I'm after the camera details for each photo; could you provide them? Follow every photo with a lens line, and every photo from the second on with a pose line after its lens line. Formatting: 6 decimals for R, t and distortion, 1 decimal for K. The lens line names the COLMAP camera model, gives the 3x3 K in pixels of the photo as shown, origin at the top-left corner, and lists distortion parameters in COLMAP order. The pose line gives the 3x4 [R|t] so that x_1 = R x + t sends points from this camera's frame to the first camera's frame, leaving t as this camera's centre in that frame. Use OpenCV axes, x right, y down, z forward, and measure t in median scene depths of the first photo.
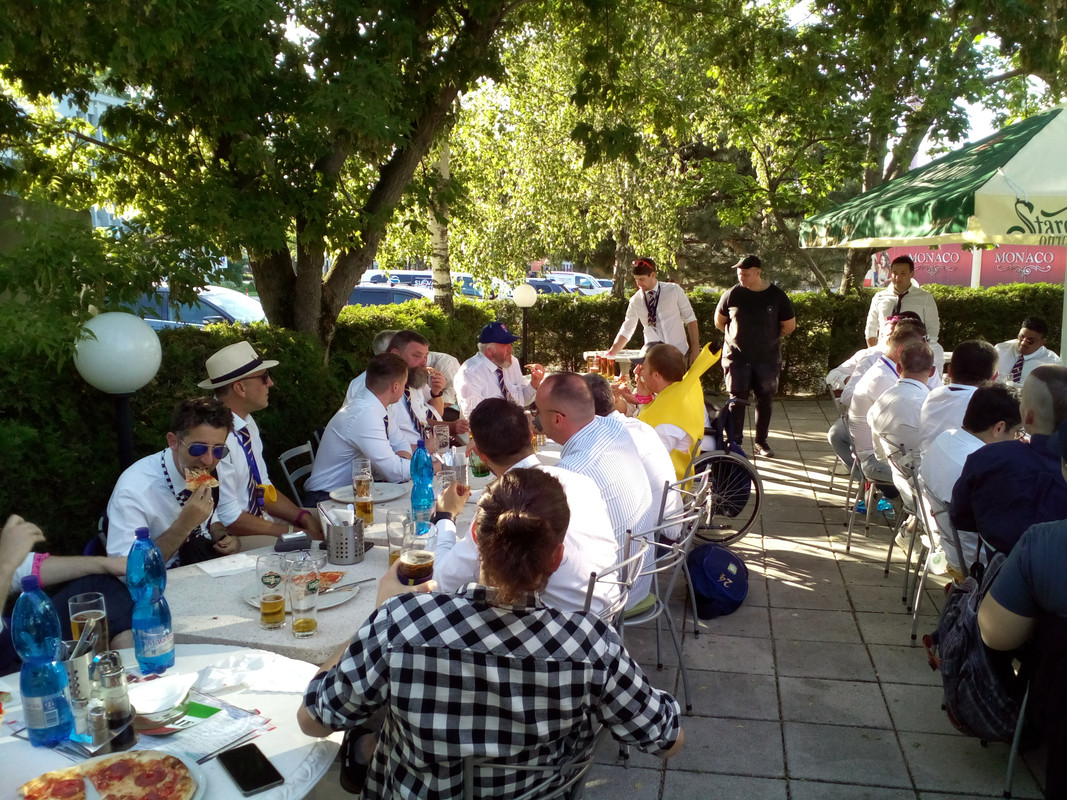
lens RADIAL K [[934.0, 0, 540.8], [0, 934.0, 417.7], [0, 0, 1]] dist [0.048152, -0.151200]
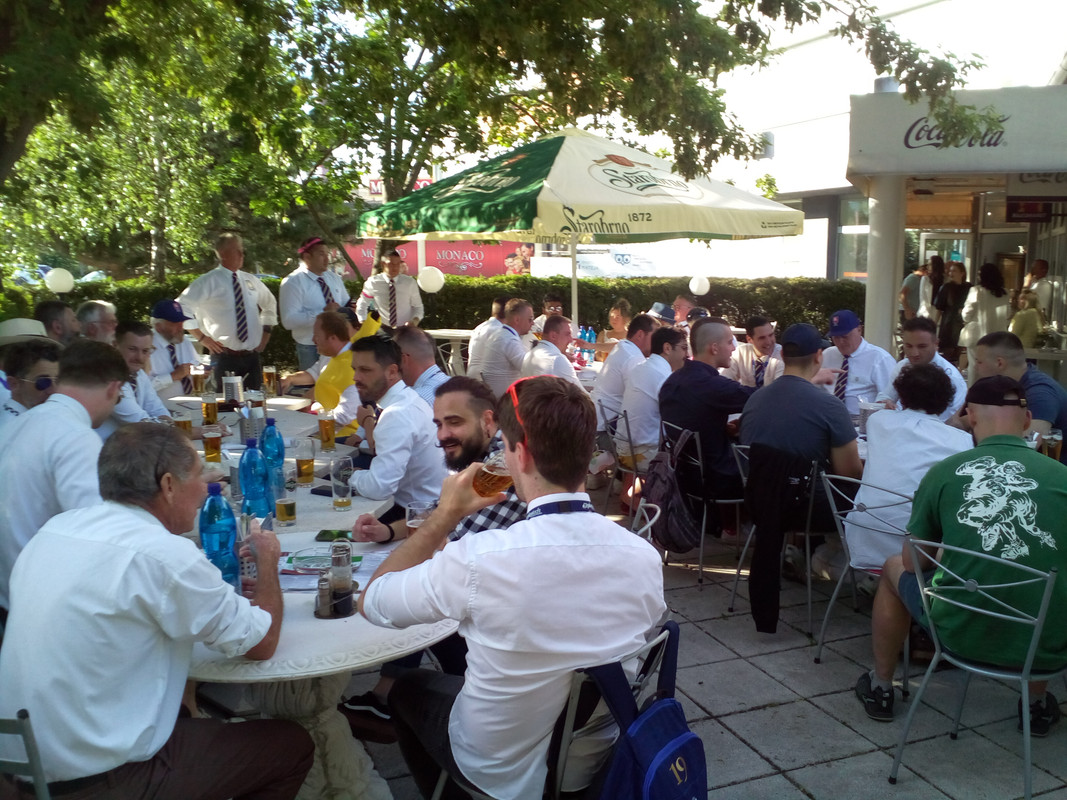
lens RADIAL K [[963.5, 0, 562.3], [0, 963.5, 379.4], [0, 0, 1]] dist [0.094224, -0.373975]
pose [[0.818969, -0.051278, 0.571542, -0.184537], [0.074368, 0.997084, -0.017106, 0.022363], [-0.568998, 0.056513, 0.820395, -0.069894]]
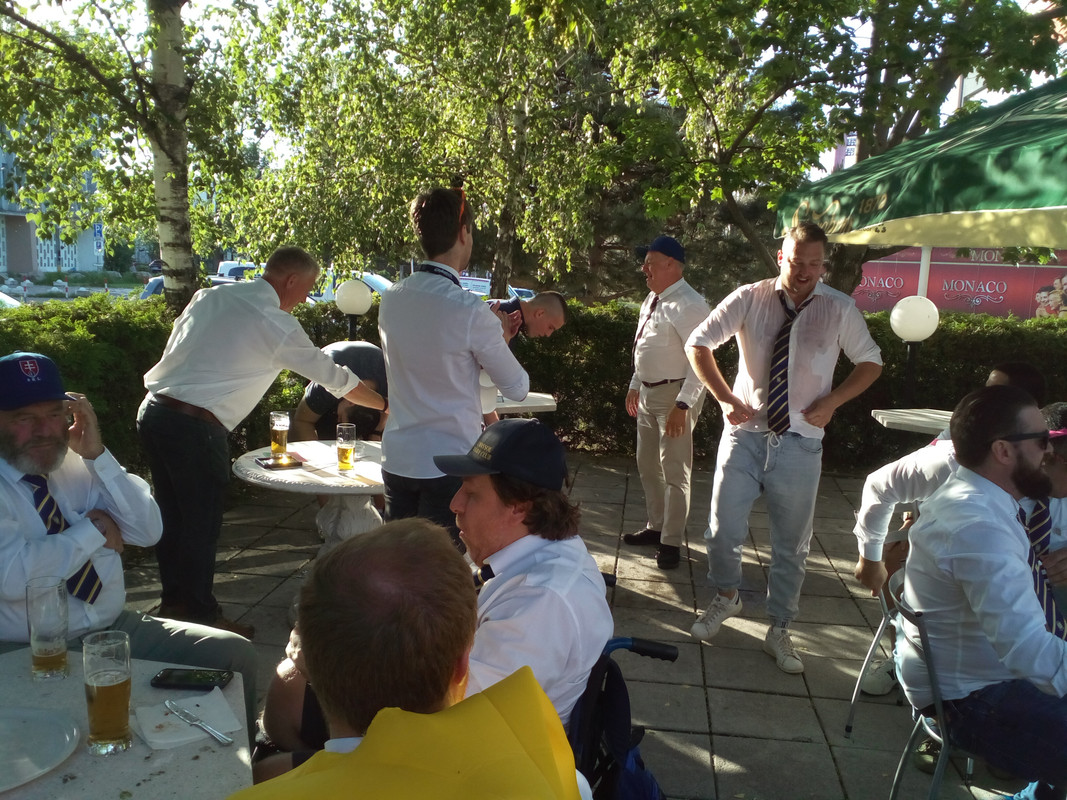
lens RADIAL K [[934.0, 0, 540.8], [0, 934.0, 417.7], [0, 0, 1]] dist [0.048152, -0.151200]
pose [[0.995691, 0.037795, 0.084686, 0.077439], [-0.036772, 0.999231, -0.013606, -0.051611], [-0.085135, 0.010433, 0.996315, 0.406438]]
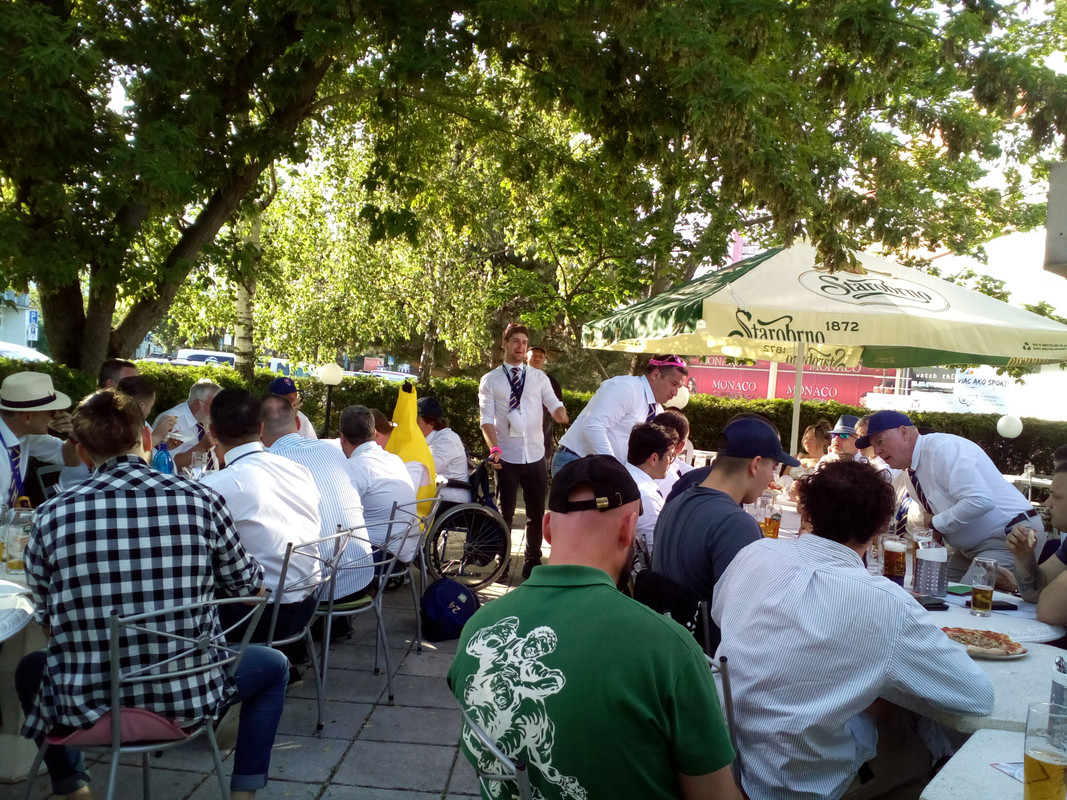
lens RADIAL K [[936.2, 0, 542.4], [0, 936.2, 408.3], [0, 0, 1]] dist [0.069440, -0.182542]
pose [[0.982035, 0.075592, 0.172895, 0.043801], [-0.052690, 0.989659, -0.133415, 0.041039], [-0.181192, 0.121909, 0.975863, -0.067657]]
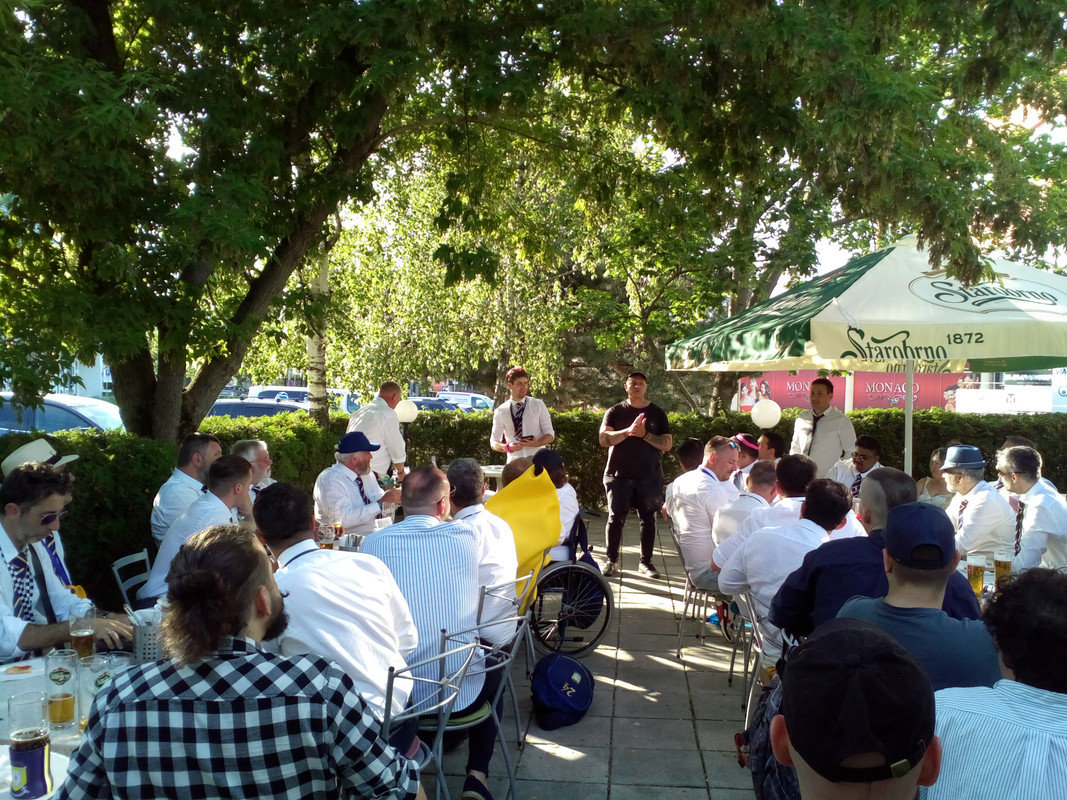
lens RADIAL K [[934.0, 0, 540.8], [0, 934.0, 417.7], [0, 0, 1]] dist [0.048152, -0.151200]
pose [[0.994389, 0.017842, 0.104271, 0.028376], [-0.004154, 0.991499, -0.130044, 0.008286], [-0.105705, 0.128882, 0.986010, -0.011399]]
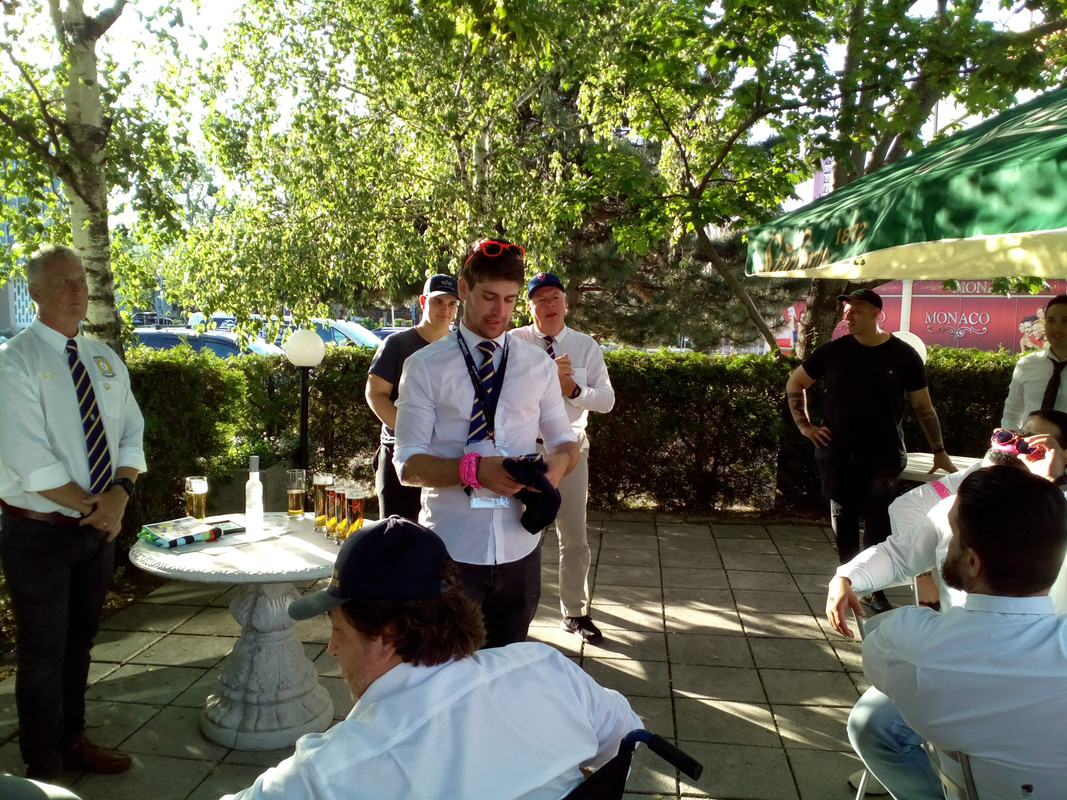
lens RADIAL K [[926.4, 0, 543.9], [0, 926.4, 432.4], [0, 0, 1]] dist [0.052131, -0.162654]
pose [[0.995224, 0.012935, 0.096760, 0.100591], [-0.008908, 0.999081, -0.041931, -0.062328], [-0.097214, 0.040869, 0.994424, 0.458974]]
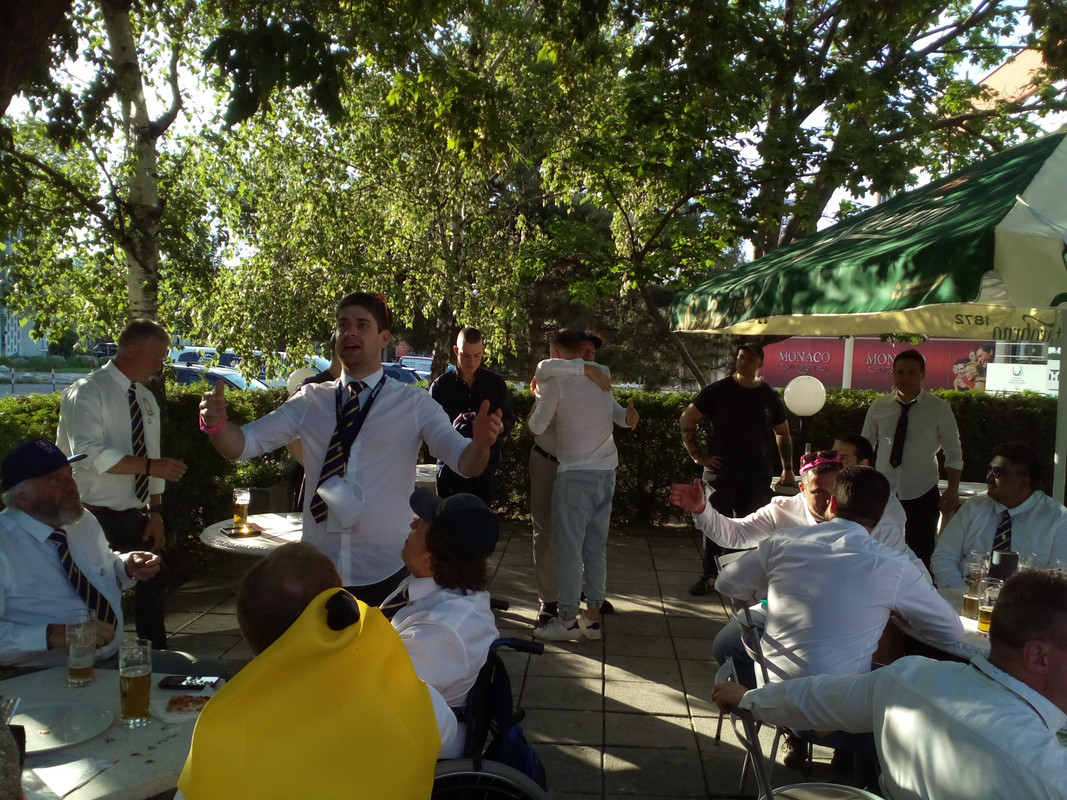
lens RADIAL K [[934.0, 0, 540.8], [0, 934.0, 417.7], [0, 0, 1]] dist [0.048152, -0.151200]
pose [[0.990807, 0.027435, 0.132474, 0.084688], [-0.014874, 0.995376, -0.094892, -0.047955], [-0.134465, 0.092050, 0.986634, 0.323971]]
